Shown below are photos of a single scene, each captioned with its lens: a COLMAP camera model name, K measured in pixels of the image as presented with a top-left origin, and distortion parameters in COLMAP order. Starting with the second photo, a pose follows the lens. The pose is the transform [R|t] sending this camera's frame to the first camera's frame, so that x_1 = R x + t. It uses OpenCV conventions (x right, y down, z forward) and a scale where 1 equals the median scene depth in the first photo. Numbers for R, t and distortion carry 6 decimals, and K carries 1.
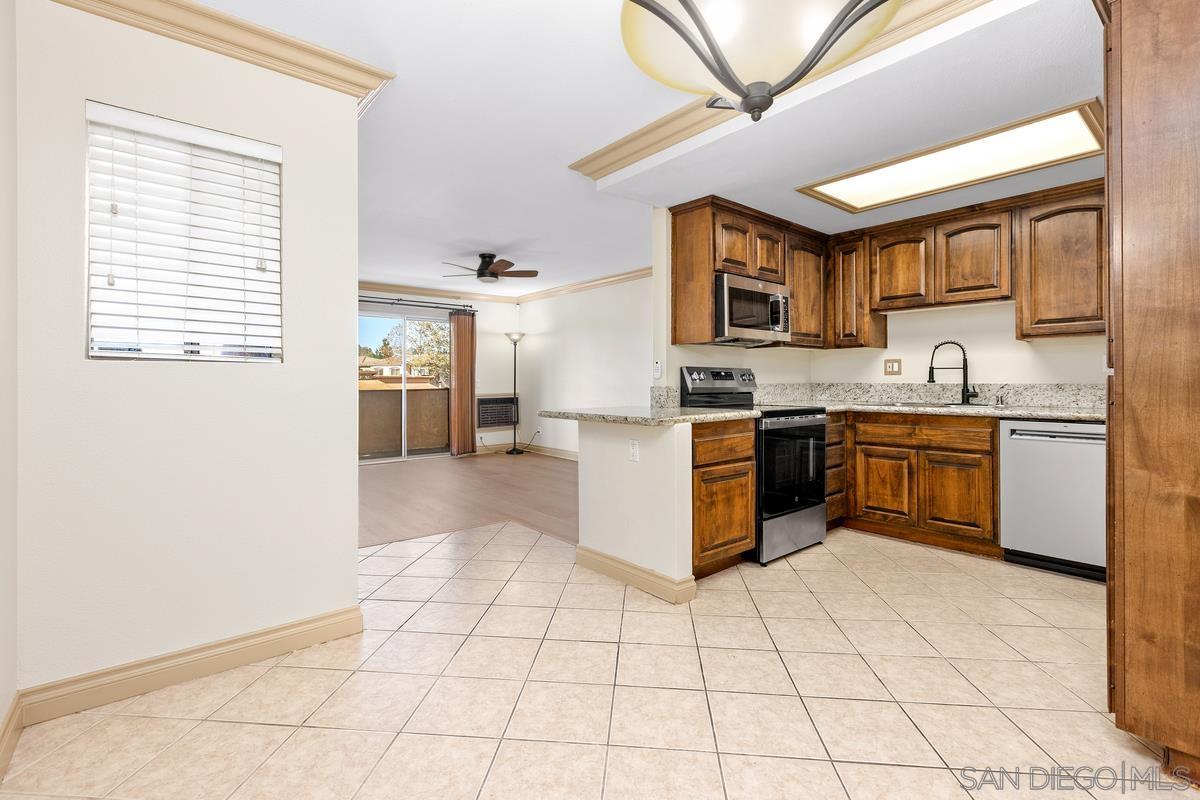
lens RADIAL K [[545.8, 0, 595.3], [0, 545.8, 383.3], [0, 0, 1]] dist [0.000668, -0.001612]
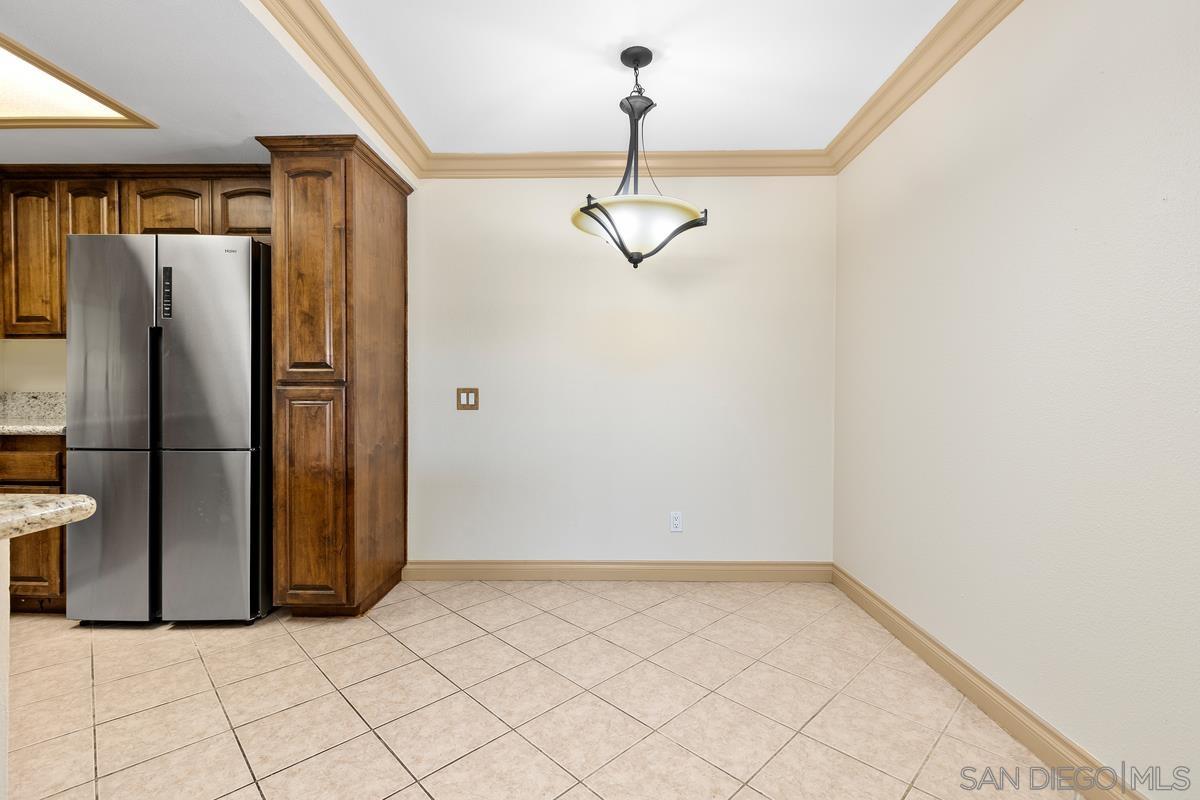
lens RADIAL K [[545.8, 0, 603.8], [0, 545.8, 392.2], [0, 0, 1]] dist [0.000668, -0.001612]
pose [[-0.763098, -0.003971, 0.646270, -0.278612], [-0.000363, 0.999984, 0.005715, -0.003712], [-0.646283, 0.004127, -0.763087, 0.770562]]
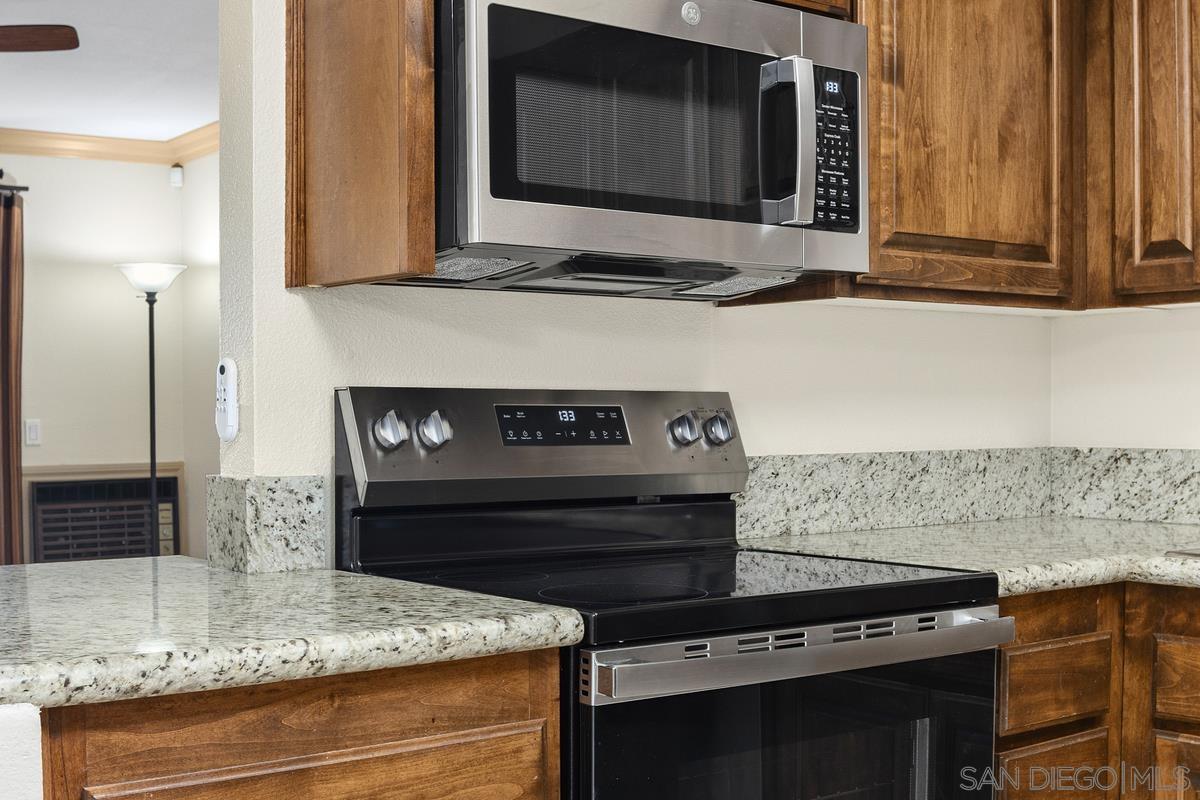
lens RADIAL K [[1535.5, 0, 604.1], [0, 1535.5, 474.1], [0, 0, 1]] dist [-0.052982, 0.000000]
pose [[0.998877, 0.002342, -0.047327, 0.298394], [-0.000514, 0.999255, 0.038599, -0.019425], [0.047383, -0.038532, 0.998133, 0.389689]]
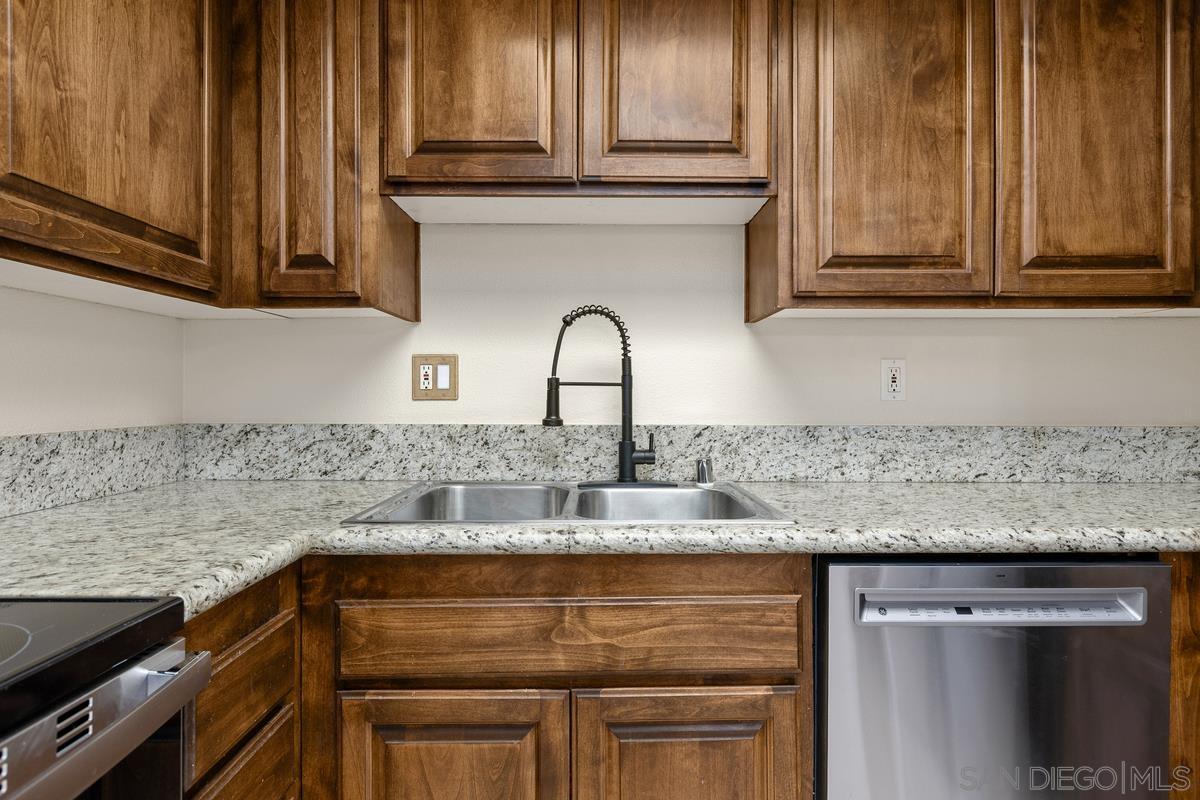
lens RADIAL K [[636.8, 0, 603.5], [0, 636.8, 396.2], [0, 0, 1]] dist [-0.003662, -0.000844]
pose [[0.635578, 0.003577, 0.772029, 0.356841], [-0.000287, 0.999990, -0.004396, -0.018921], [-0.772037, 0.002573, 0.635573, 0.781650]]
